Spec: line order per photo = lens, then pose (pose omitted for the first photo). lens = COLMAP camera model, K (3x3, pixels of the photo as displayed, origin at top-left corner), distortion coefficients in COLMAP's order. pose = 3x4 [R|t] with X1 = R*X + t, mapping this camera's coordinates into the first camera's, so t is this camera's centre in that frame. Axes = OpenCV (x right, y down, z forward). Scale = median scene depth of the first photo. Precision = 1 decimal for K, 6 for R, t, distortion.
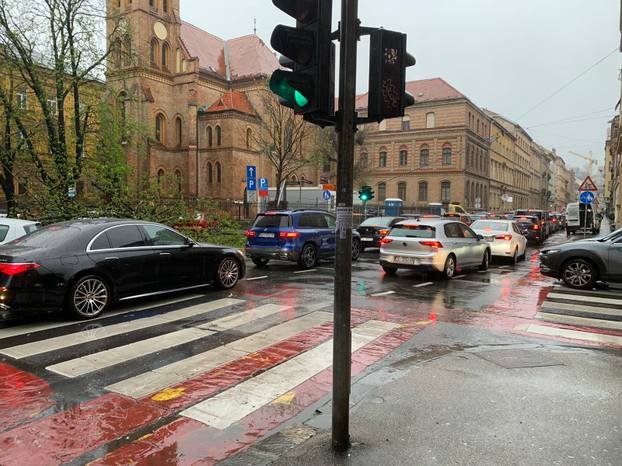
lens RADIAL K [[490.0, 0, 311.0], [0, 490.0, 233.0], [0, 0, 1]] dist [0.015686, -0.001137]
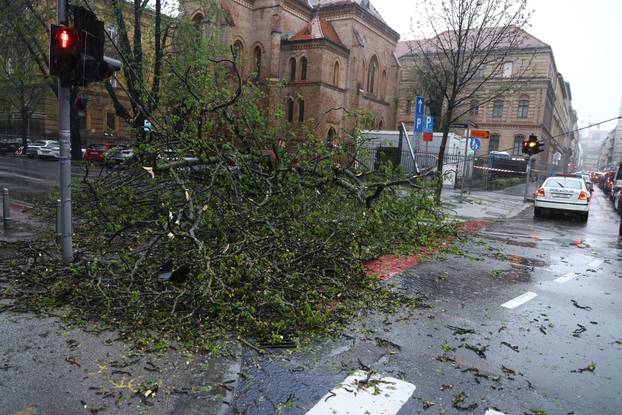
lens RADIAL K [[427.9, 0, 311.0], [0, 427.9, 207.5], [0, 0, 1]] dist [-0.003199, 0.002908]
pose [[0.994911, 0.079609, -0.061763, -0.104320], [-0.073644, 0.992893, 0.093487, -0.020428], [0.068766, -0.088463, 0.993703, 0.201007]]
